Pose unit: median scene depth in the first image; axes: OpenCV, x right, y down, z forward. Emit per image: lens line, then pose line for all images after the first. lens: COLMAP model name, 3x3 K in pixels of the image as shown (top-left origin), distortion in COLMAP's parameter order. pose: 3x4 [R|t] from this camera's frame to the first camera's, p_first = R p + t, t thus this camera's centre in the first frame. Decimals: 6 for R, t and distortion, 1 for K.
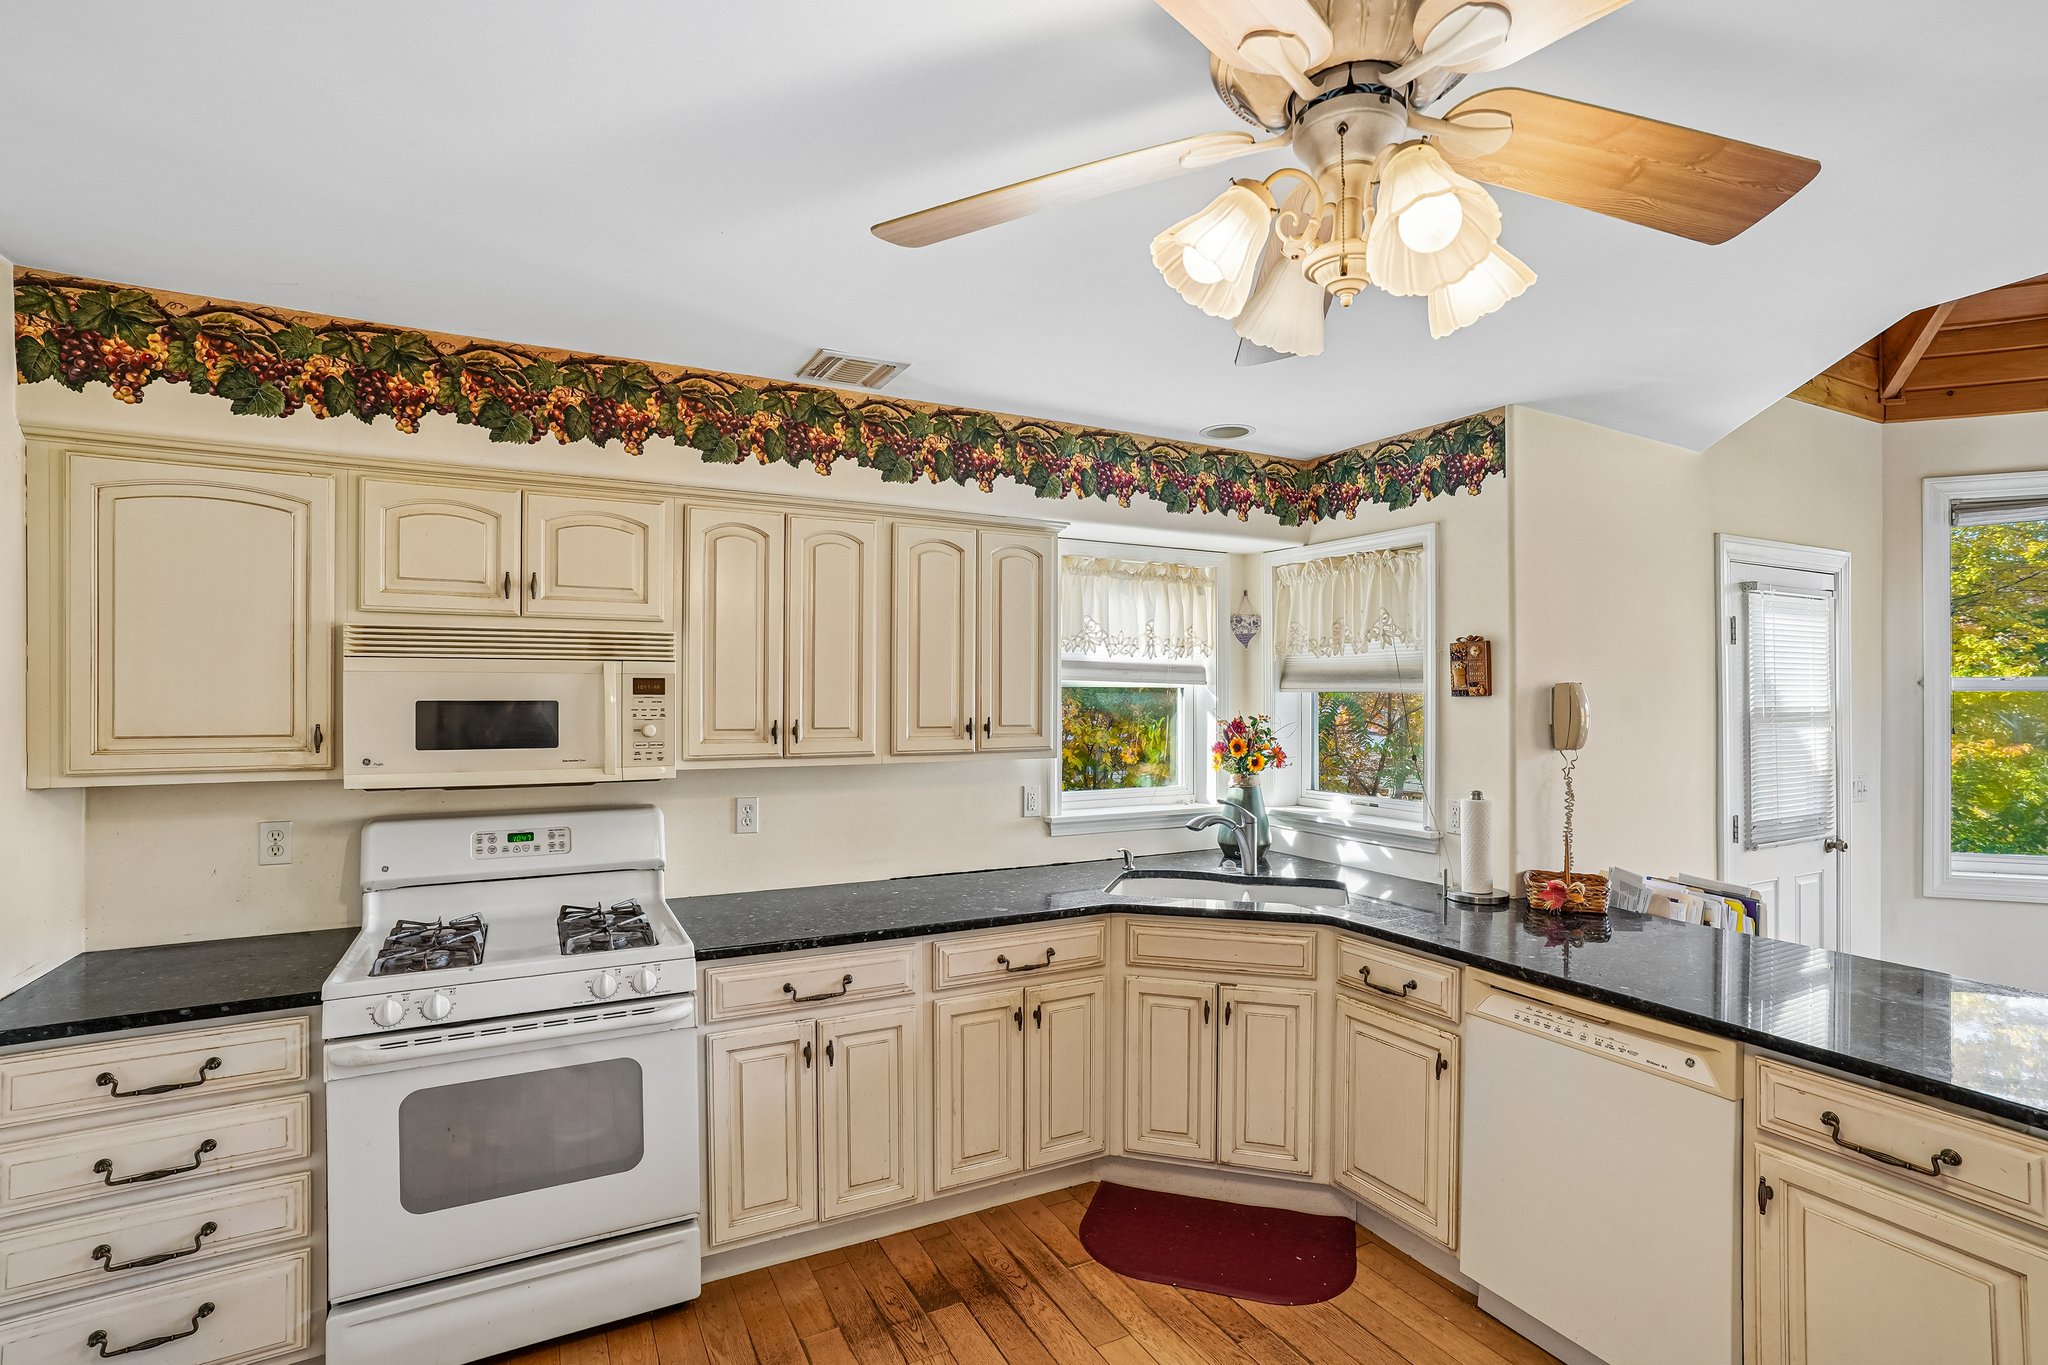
lens RADIAL K [[979.4, 0, 1022.9], [0, 979.4, 689.7], [0, 0, 1]] dist [-0.078946, 0.046024]
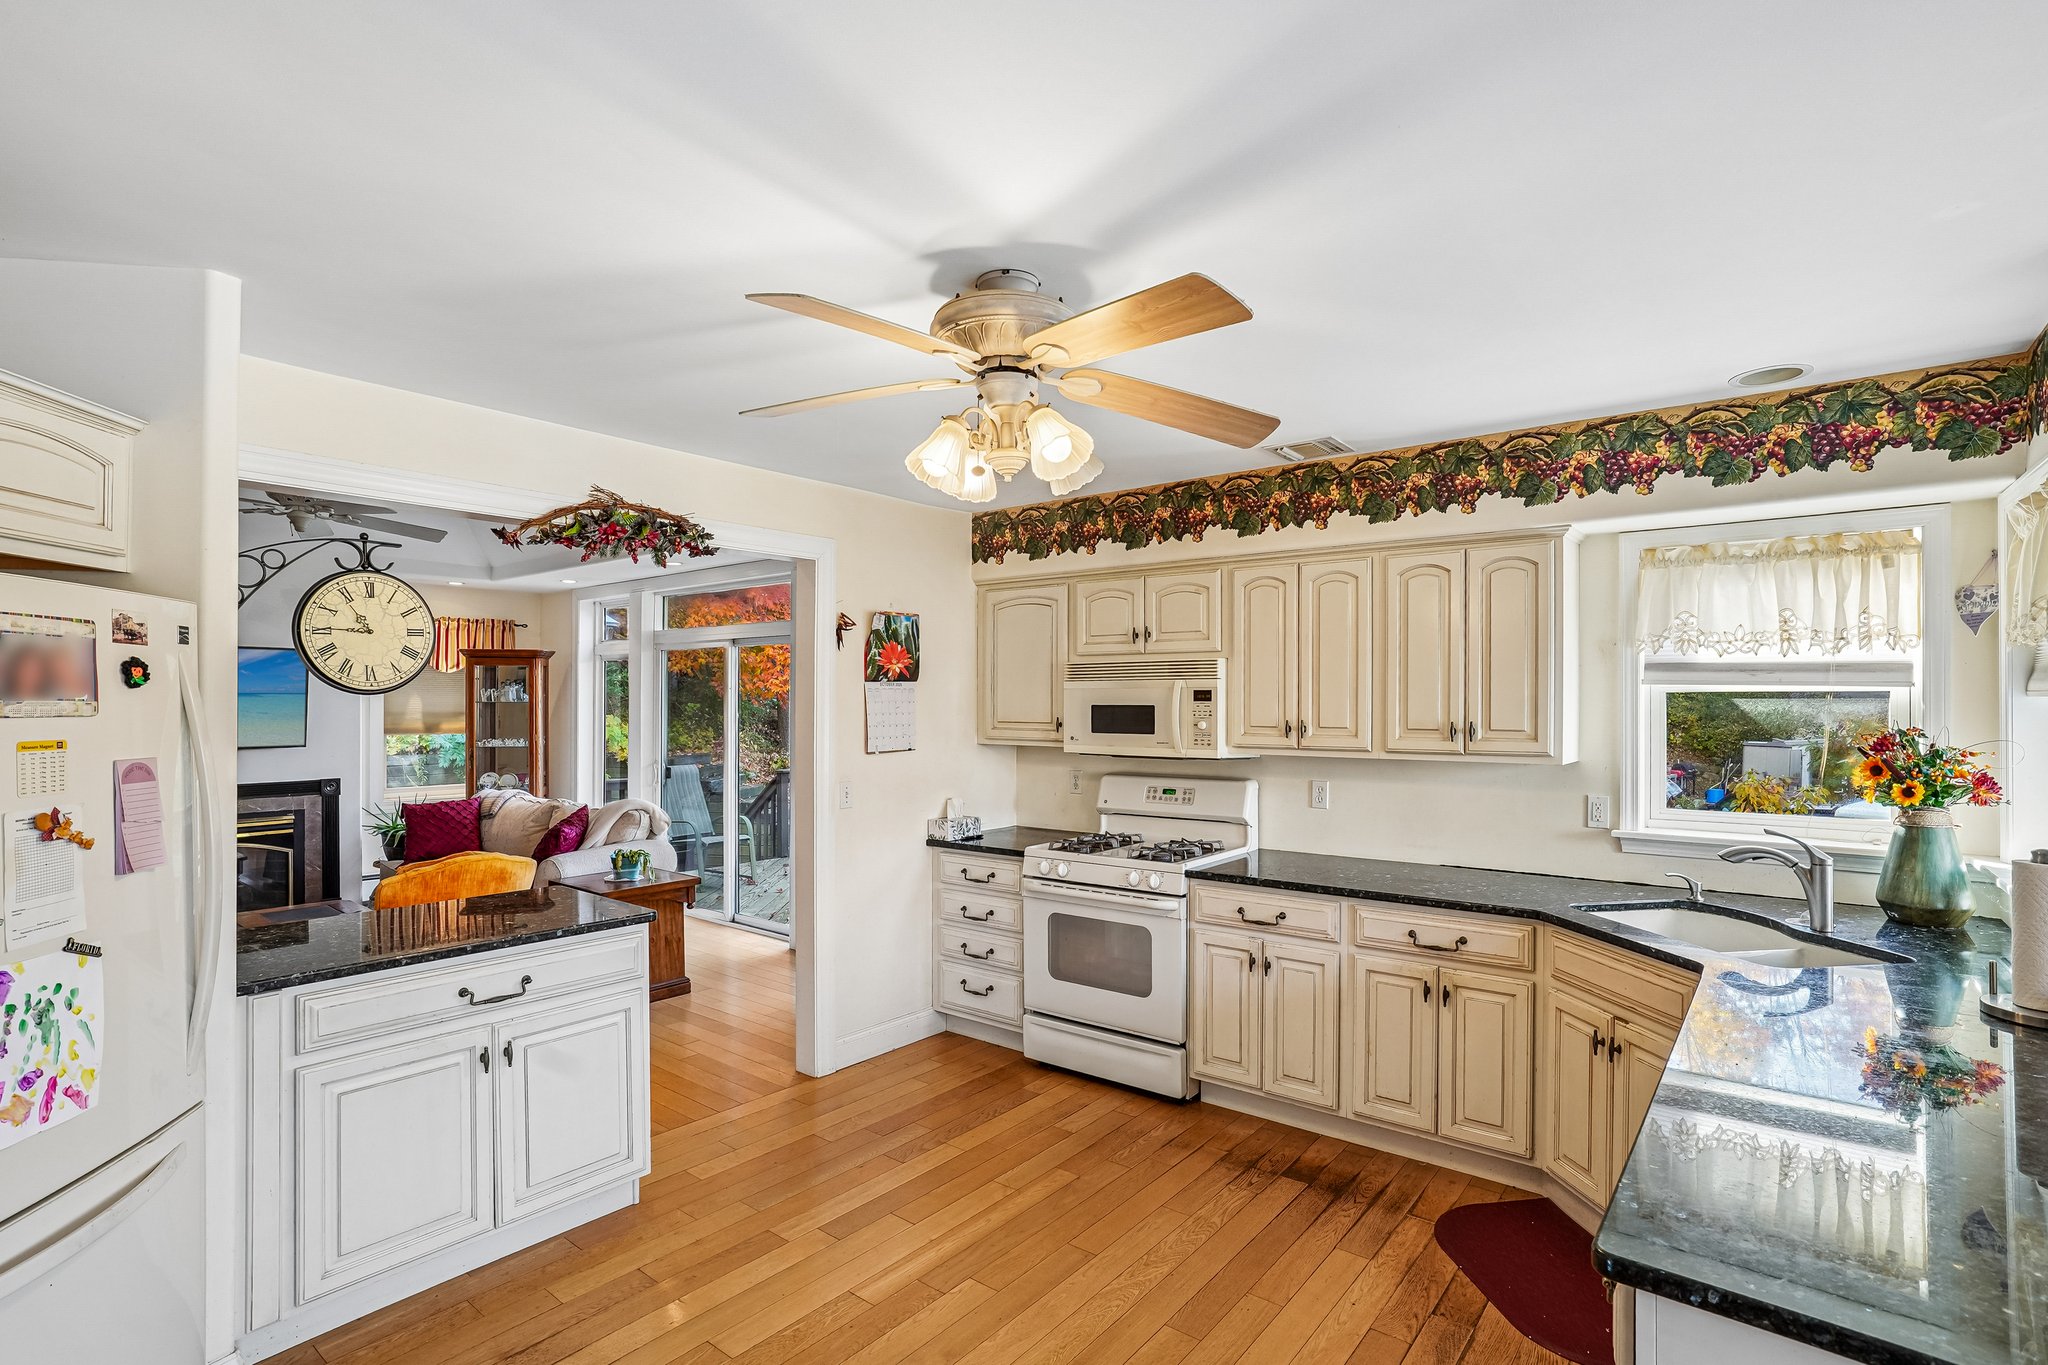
lens RADIAL K [[979.4, 0, 1022.9], [0, 979.4, 689.7], [0, 0, 1]] dist [-0.078946, 0.046024]
pose [[0.392024, -0.013060, -0.919862, 0.860825], [0.003331, 0.999913, -0.012777, 0.005569], [0.919949, 0.001945, 0.392034, 0.147712]]
